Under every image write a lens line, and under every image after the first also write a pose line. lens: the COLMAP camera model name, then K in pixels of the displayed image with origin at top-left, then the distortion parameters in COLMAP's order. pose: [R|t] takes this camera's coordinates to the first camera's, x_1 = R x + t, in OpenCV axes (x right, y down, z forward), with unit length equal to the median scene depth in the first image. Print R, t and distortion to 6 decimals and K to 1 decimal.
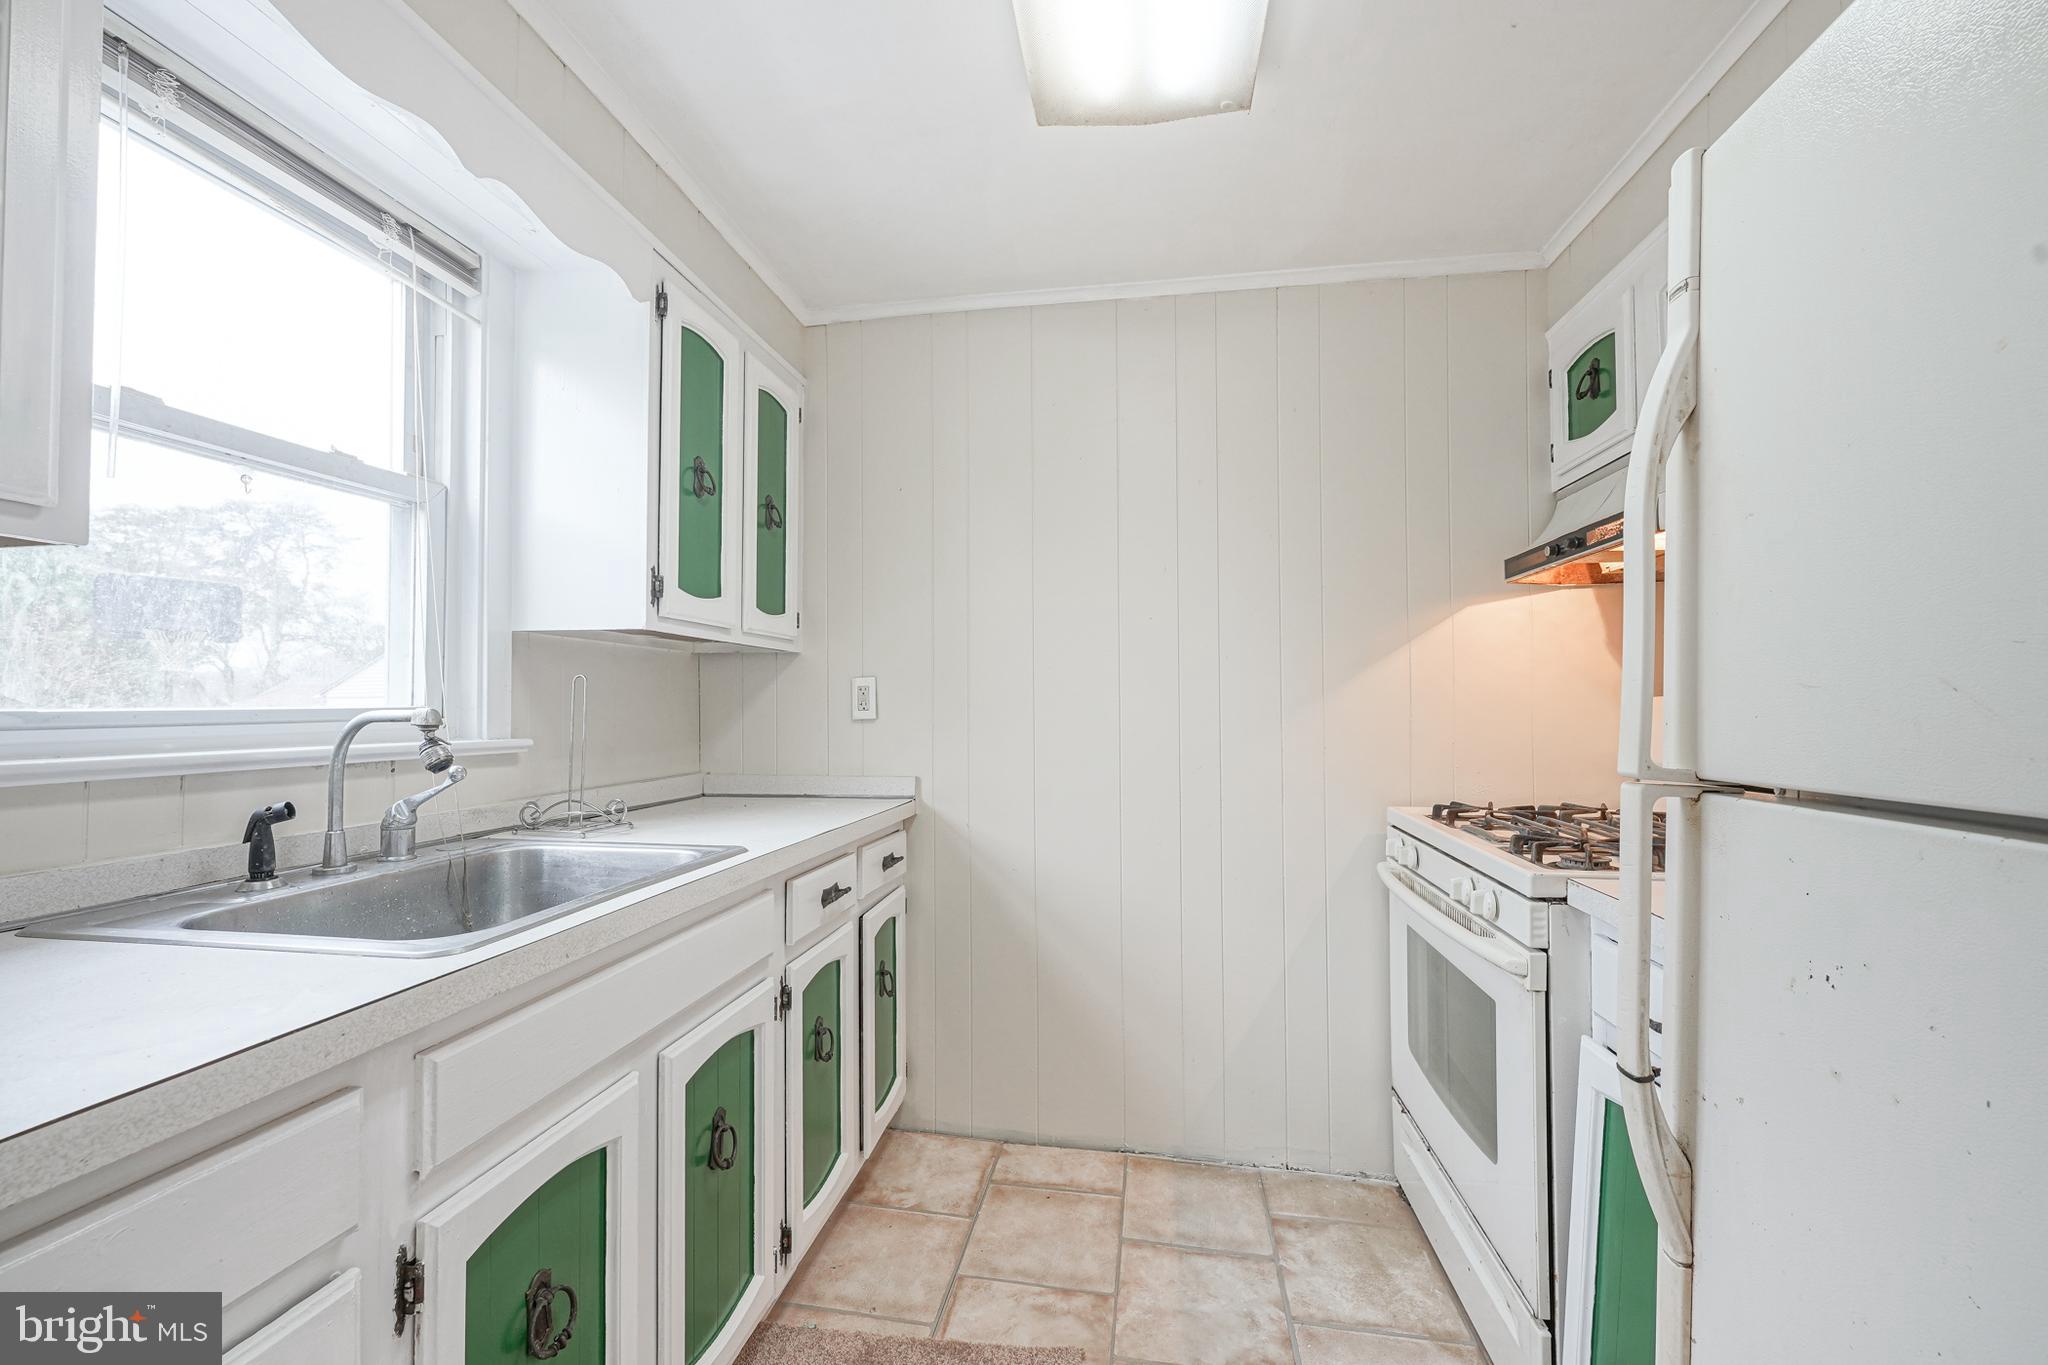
lens RADIAL K [[851.8, 0, 1031.2], [0, 851.8, 704.6], [0, 0, 1]] dist [-0.001203, -0.000117]
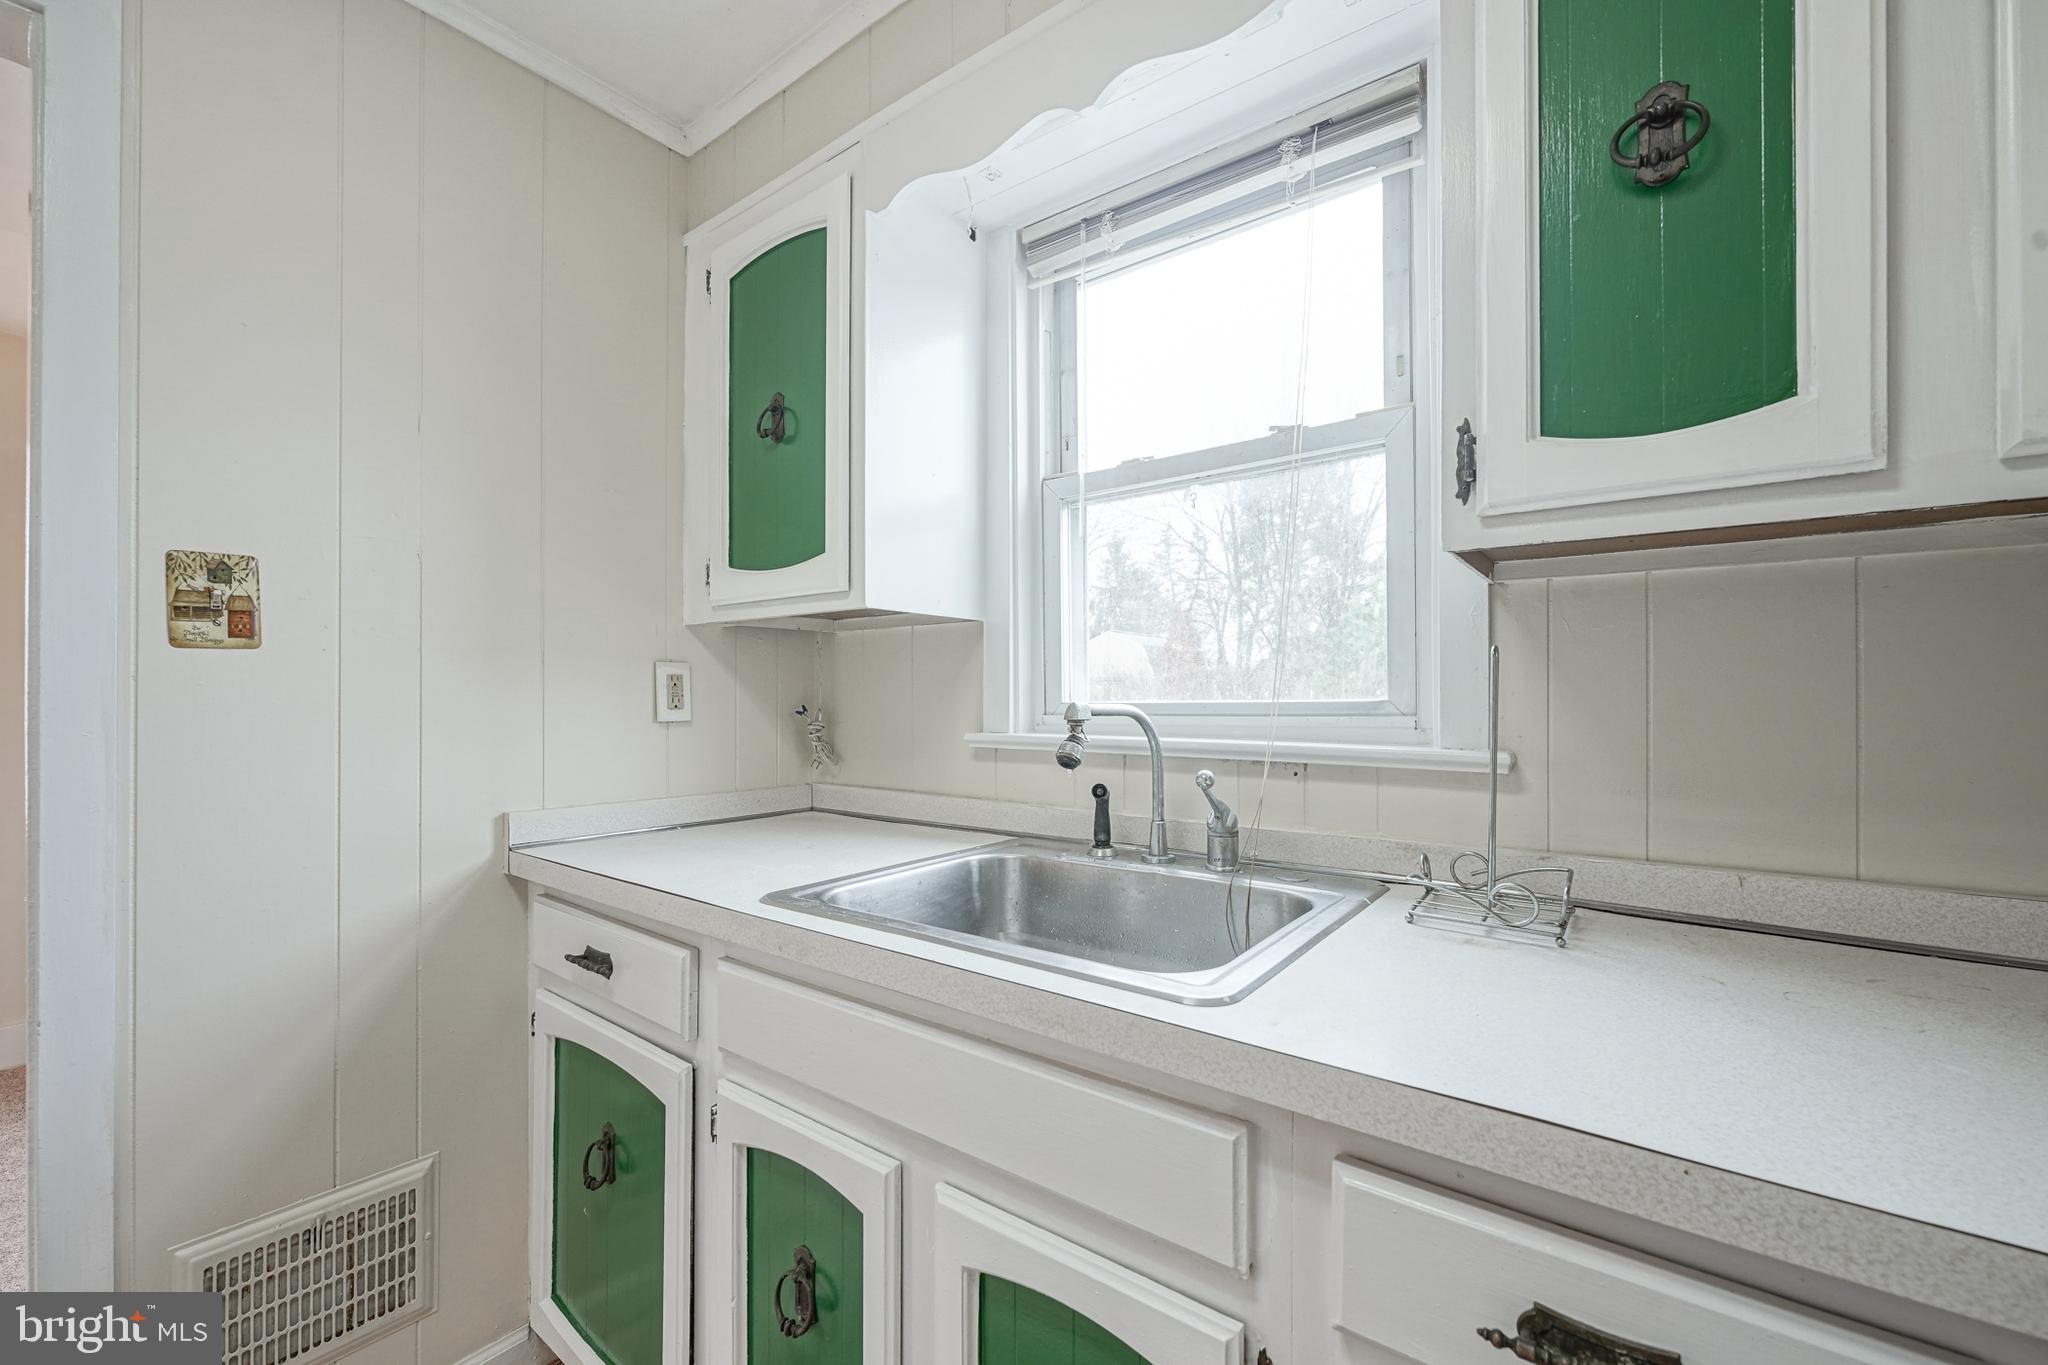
lens RADIAL K [[847.1, 0, 1029.0], [0, 847.1, 690.6], [0, 0, 1]] dist [-0.001667, -0.000031]
pose [[-0.472194, -0.008852, -0.881450, 0.164129], [0.004191, 0.999916, -0.012287, 0.003404], [0.881485, -0.009496, -0.472117, 1.407968]]
